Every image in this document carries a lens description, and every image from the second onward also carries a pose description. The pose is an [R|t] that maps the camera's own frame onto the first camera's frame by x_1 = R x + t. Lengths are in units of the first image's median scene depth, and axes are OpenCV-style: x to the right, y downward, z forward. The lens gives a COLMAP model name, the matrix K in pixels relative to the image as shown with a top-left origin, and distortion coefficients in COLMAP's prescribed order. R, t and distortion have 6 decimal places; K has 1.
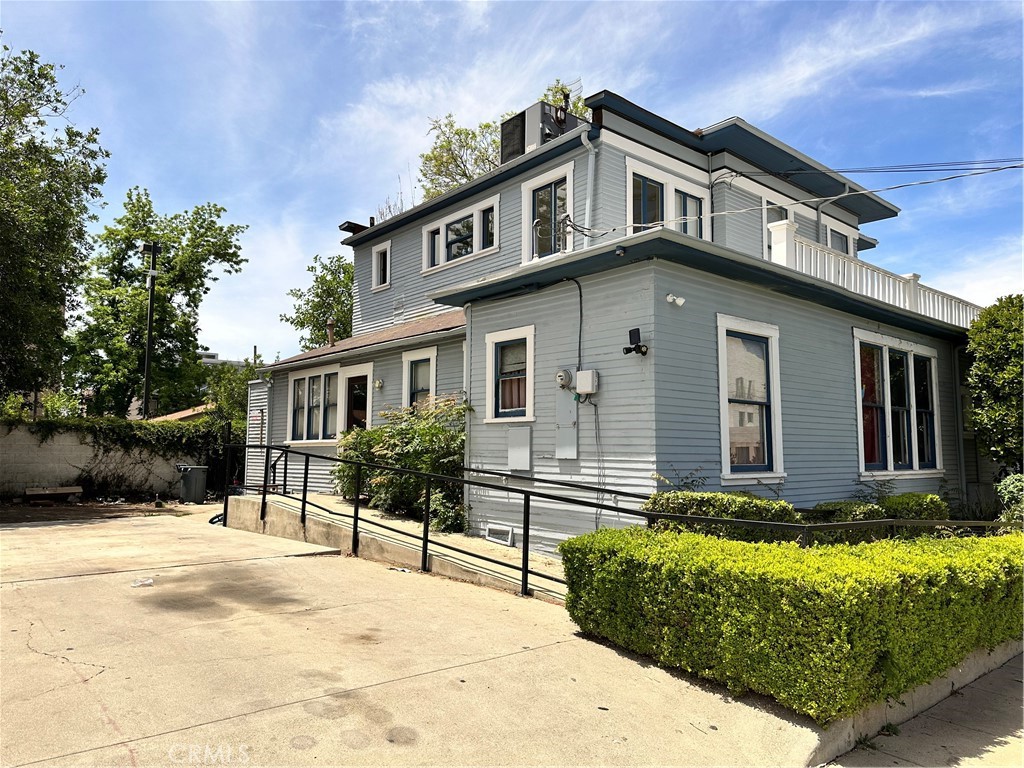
lens RADIAL K [[717.2, 0, 512.4], [0, 717.2, 374.3], [0, 0, 1]] dist [0.059789, -0.051622]
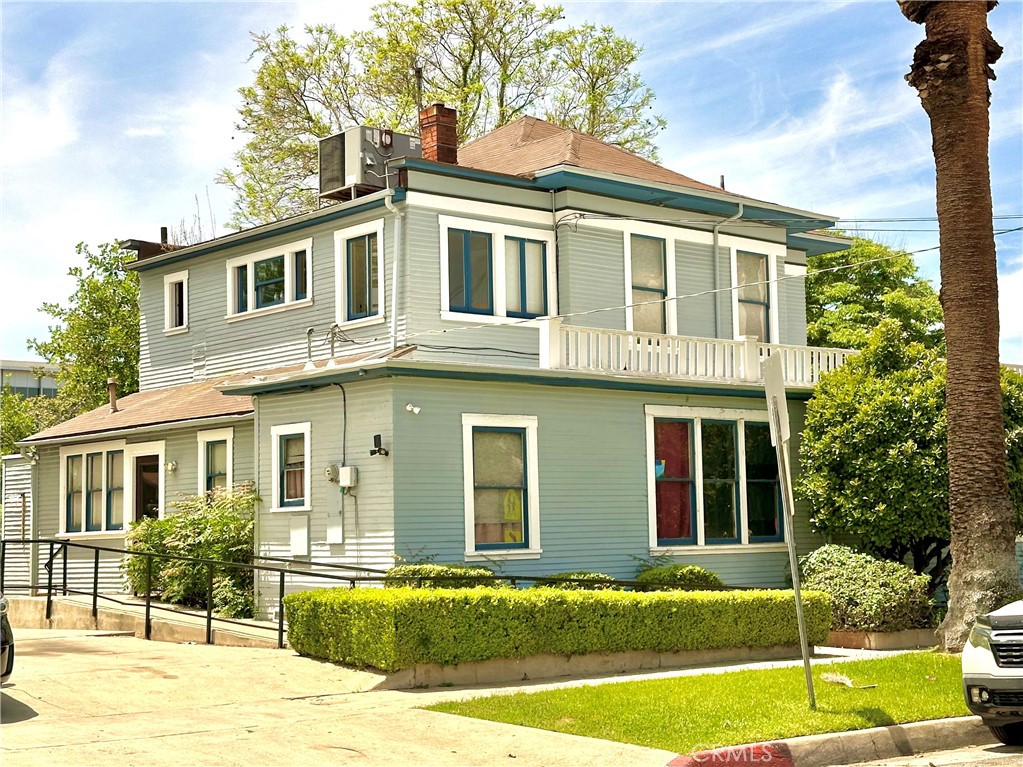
lens RADIAL K [[1276.4, 0, 511.5], [0, 1276.4, 383.5], [0, 0, 1]] dist [0.072457, -0.268942]
pose [[0.997698, -0.022567, 0.063951, 0.170428], [0.023334, 0.999664, -0.011273, -0.078717], [-0.063675, 0.012739, 0.997889, -0.772398]]
